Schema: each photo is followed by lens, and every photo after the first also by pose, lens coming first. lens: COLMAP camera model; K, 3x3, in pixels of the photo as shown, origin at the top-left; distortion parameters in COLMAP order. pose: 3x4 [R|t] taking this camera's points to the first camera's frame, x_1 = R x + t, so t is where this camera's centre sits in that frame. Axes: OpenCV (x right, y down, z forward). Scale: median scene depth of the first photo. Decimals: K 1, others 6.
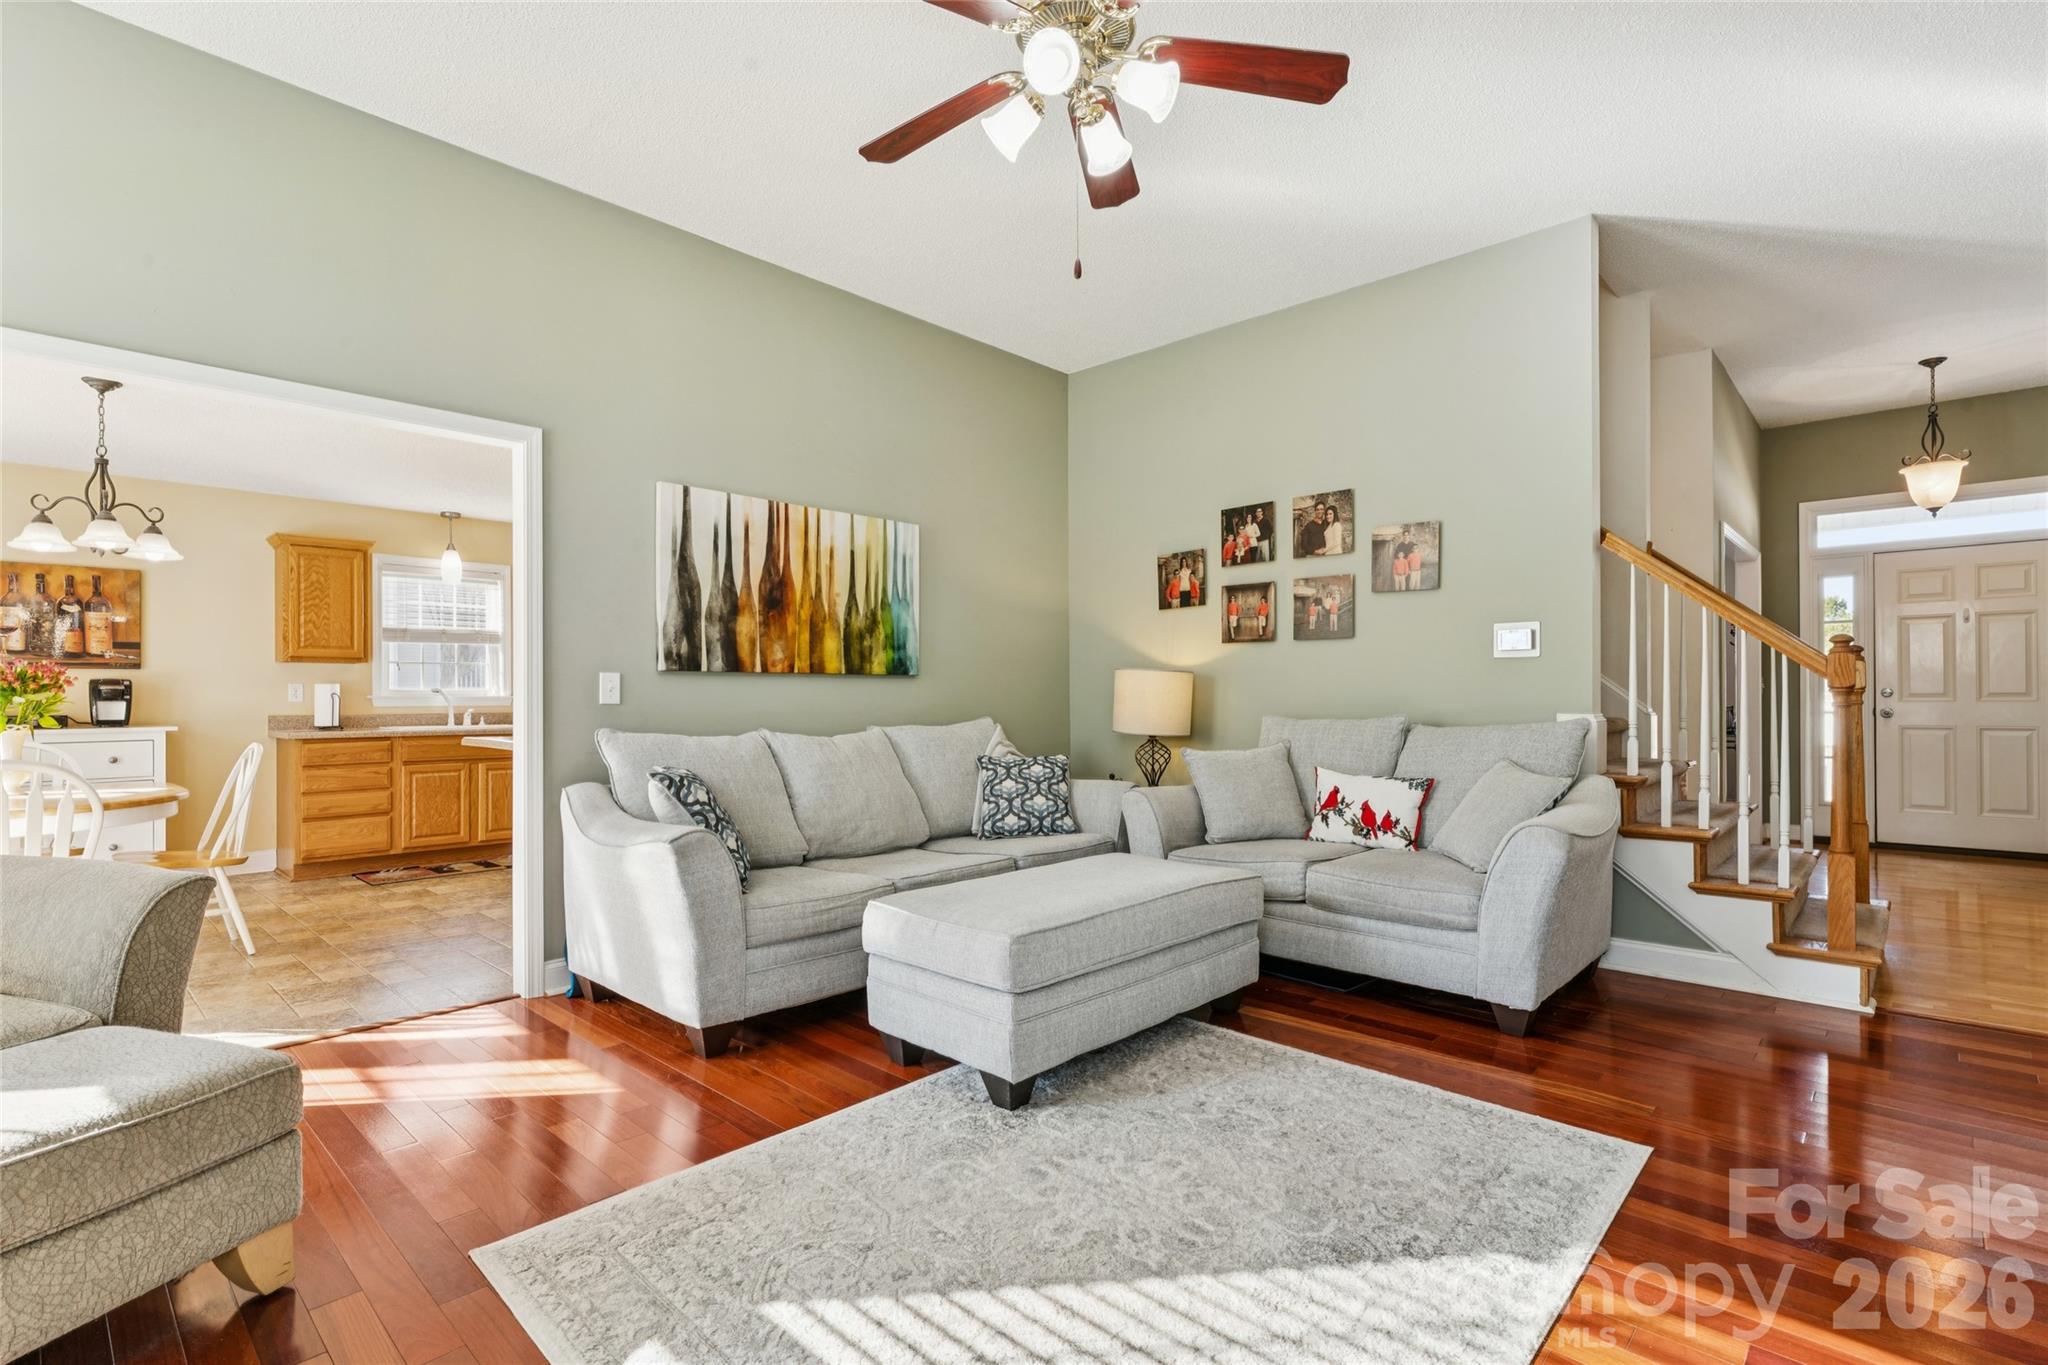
lens RADIAL K [[949.3, 0, 1015.5], [0, 949.3, 692.2], [0, 0, 1]] dist [-0.002822, -0.000455]
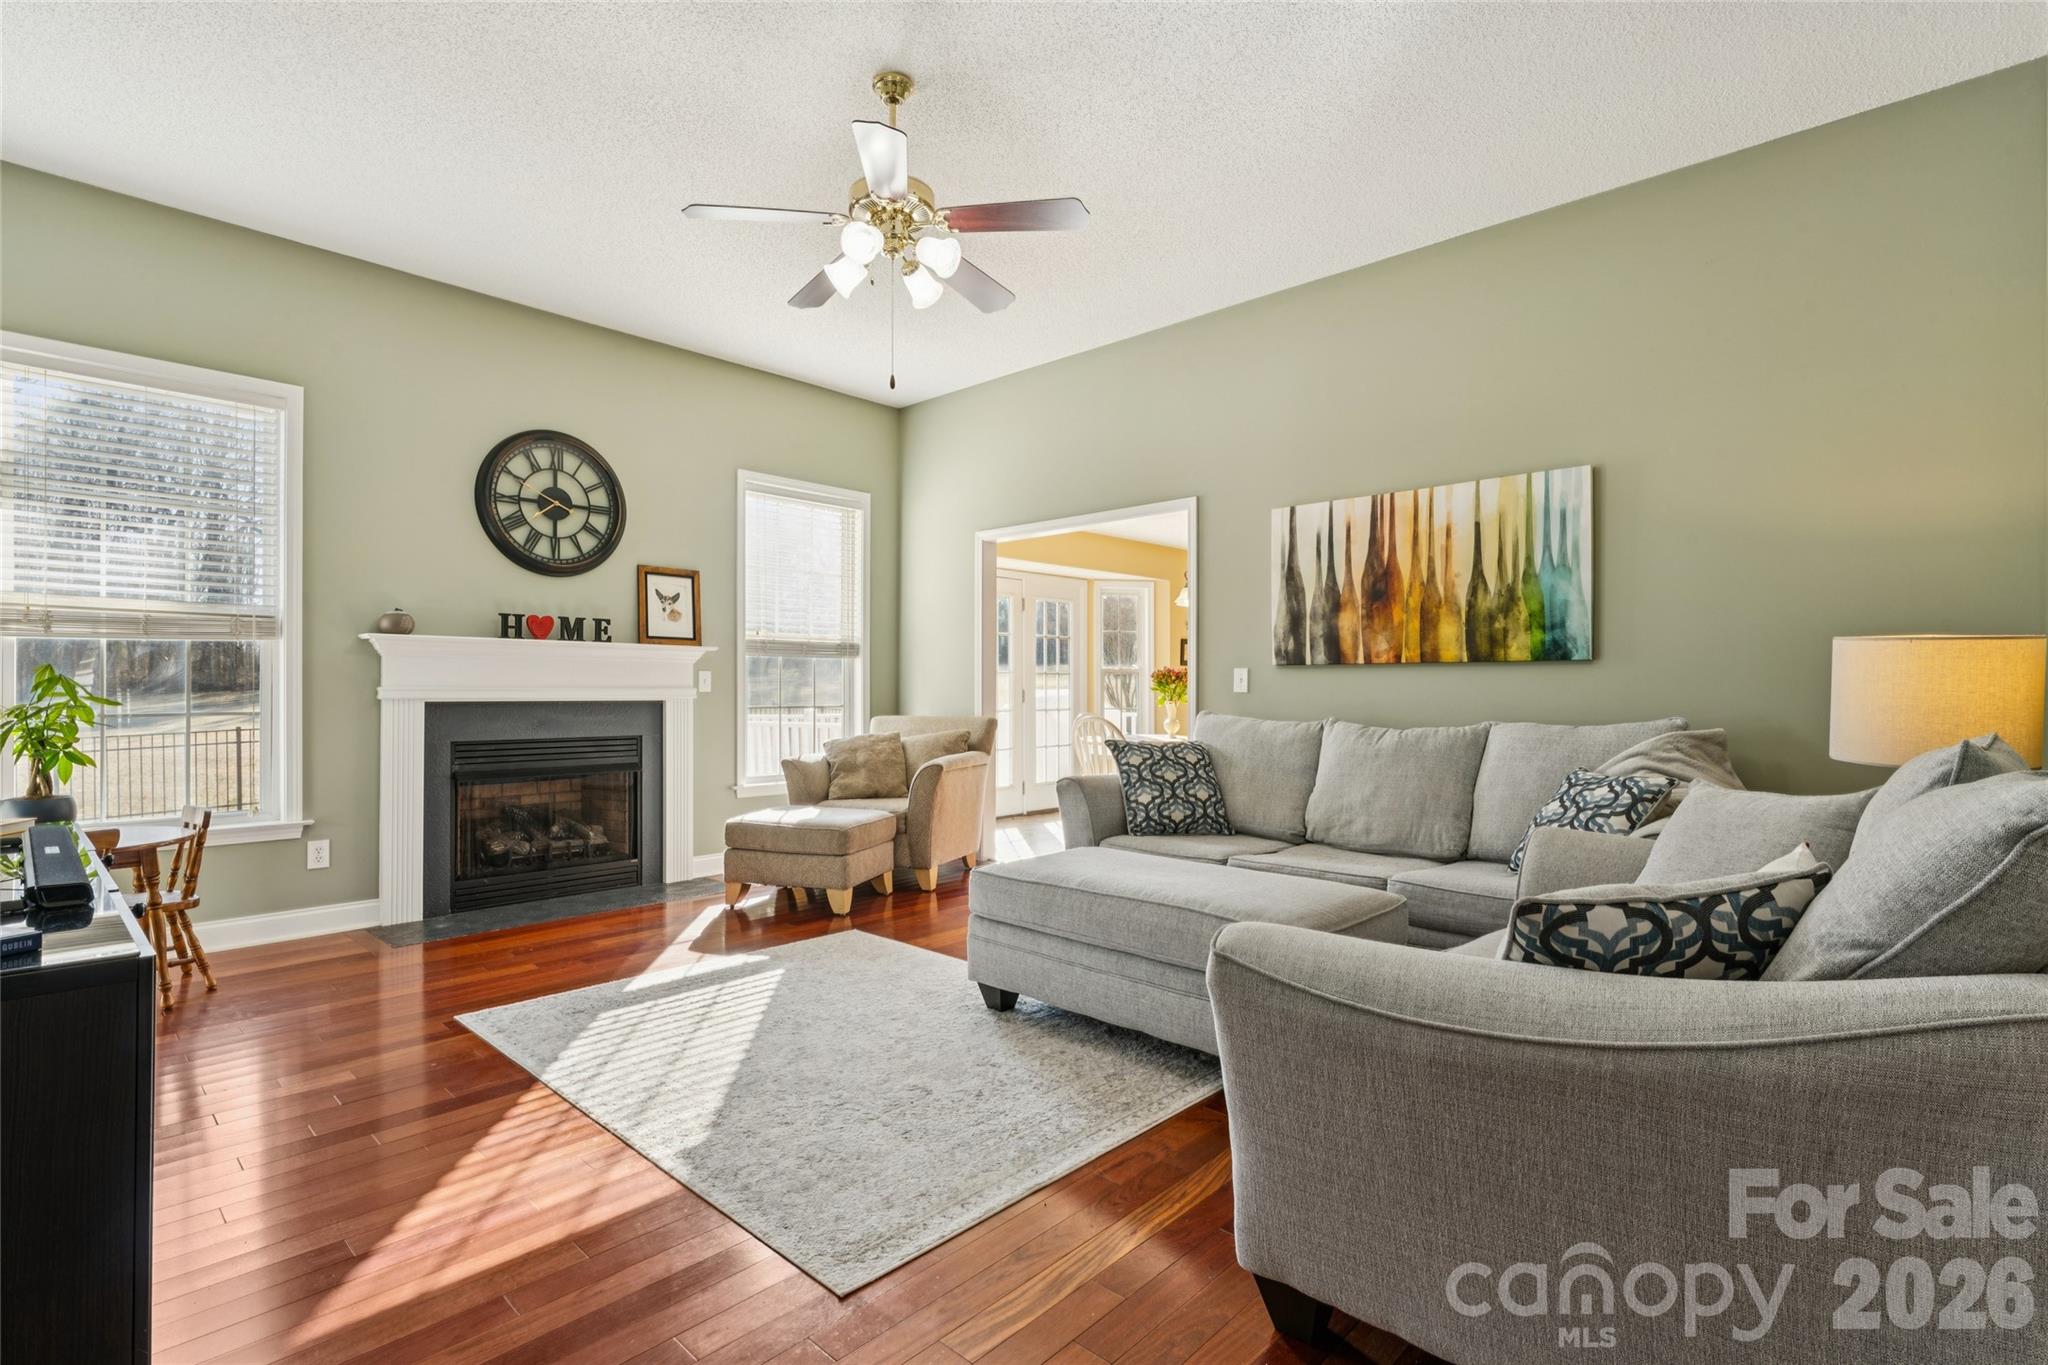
lens RADIAL K [[949.3, 0, 1016.7], [0, 949.3, 686.6], [0, 0, 1]] dist [-0.002822, -0.000455]
pose [[0.008560, 0.001585, -0.999962, 0.598511], [0.003932, 0.999991, 0.001619, 0.000511], [0.999956, -0.003946, 0.008553, 0.477774]]
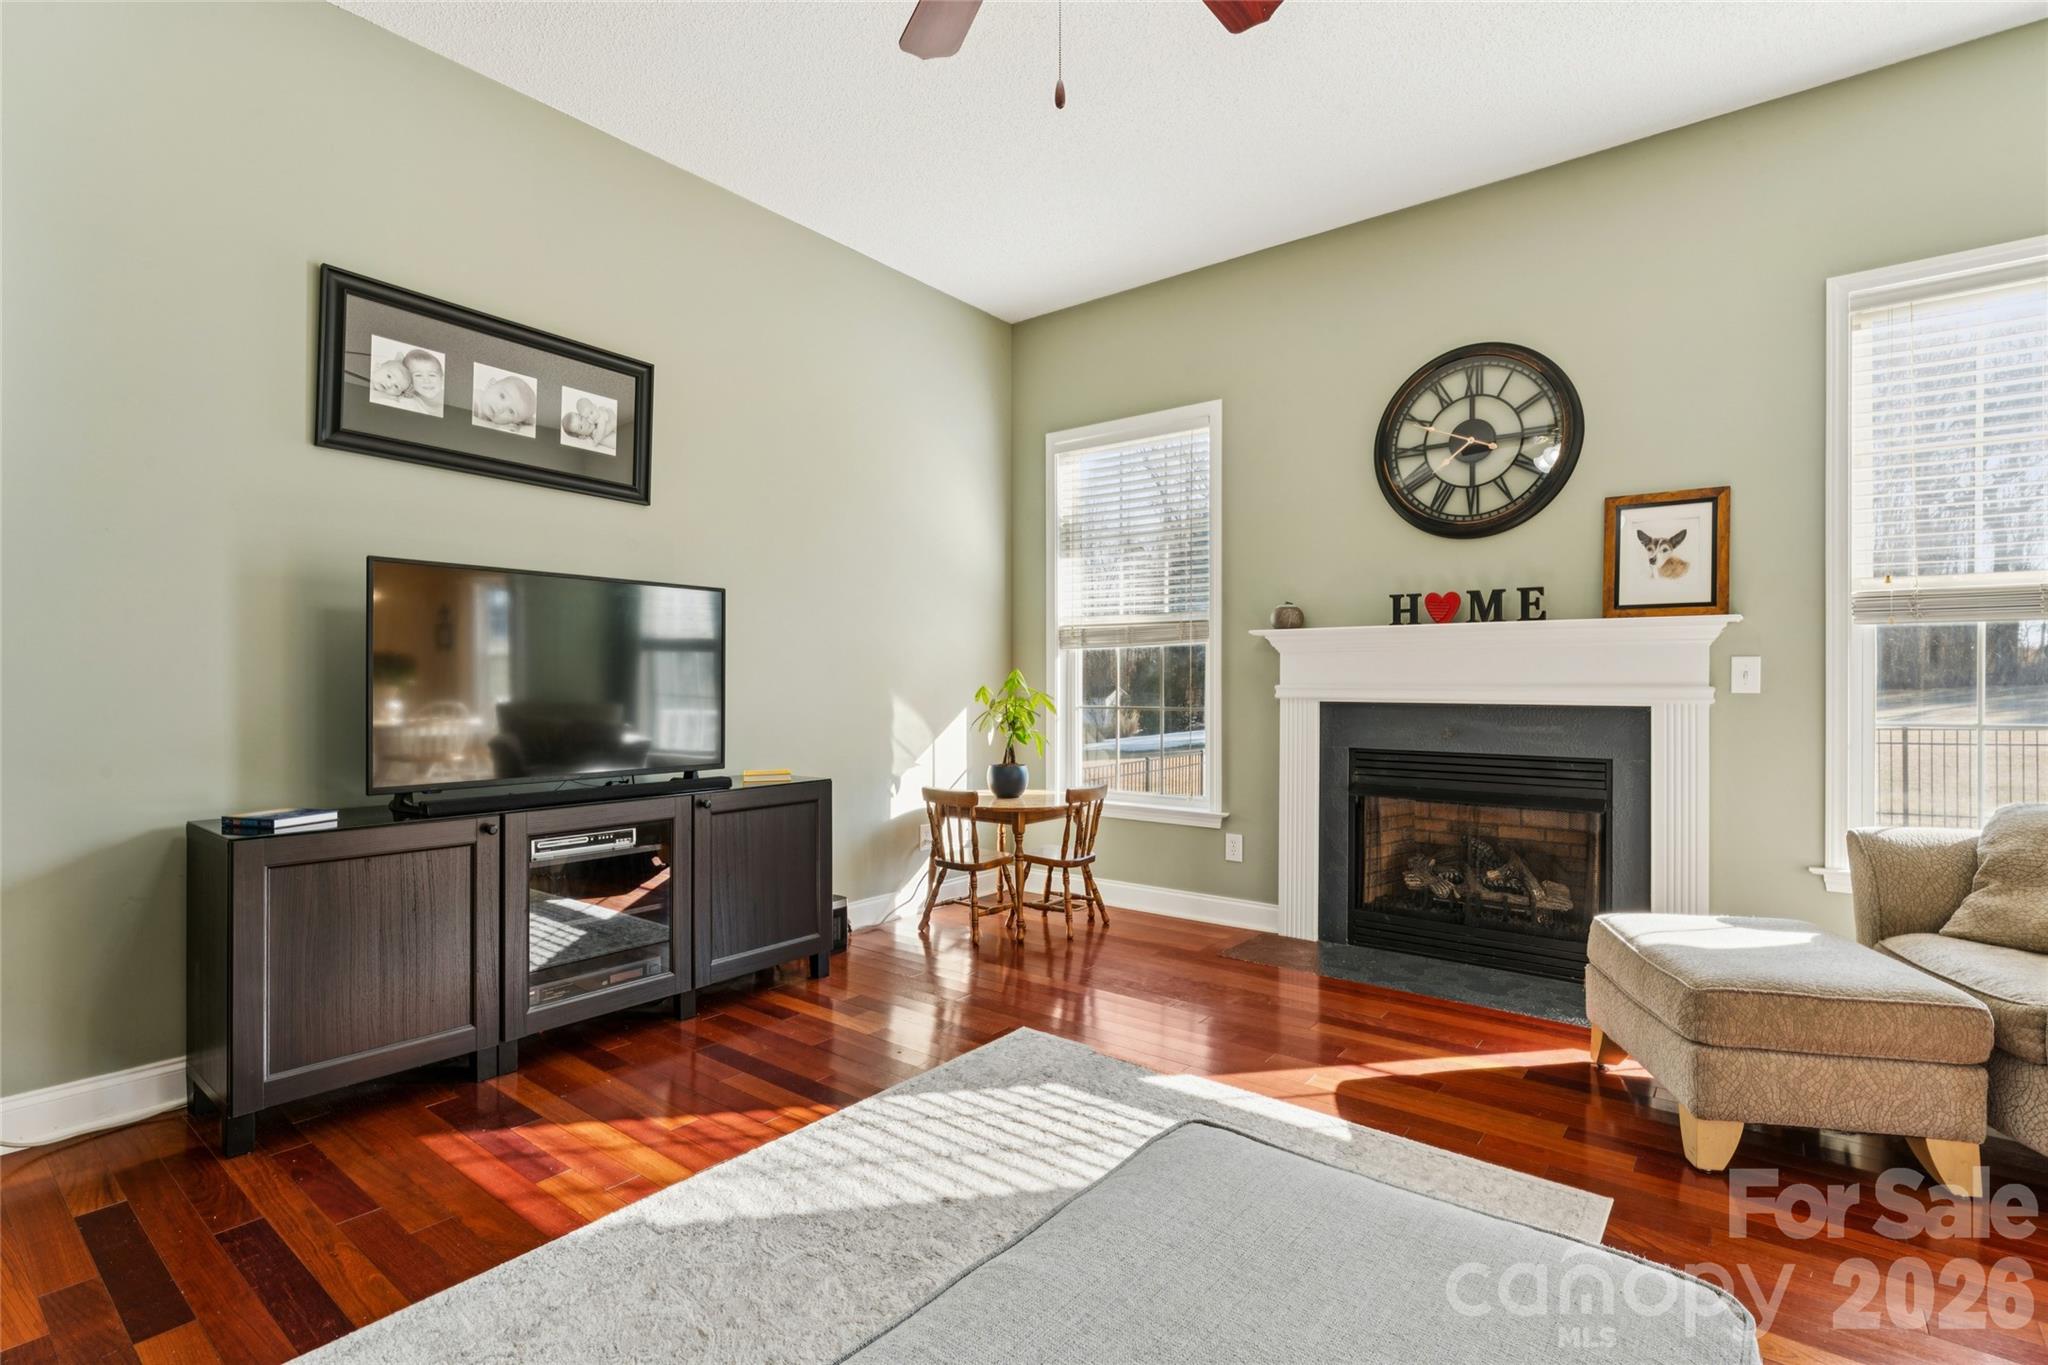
lens RADIAL K [[949.3, 0, 993.5], [0, 949.3, 692.1], [0, 0, 1]] dist [-0.002822, -0.000455]
pose [[-0.997242, 0.004537, -0.074078, 0.123721], [0.004235, 0.999982, 0.004234, 0.001359], [0.074096, 0.003909, -0.997243, 0.682084]]
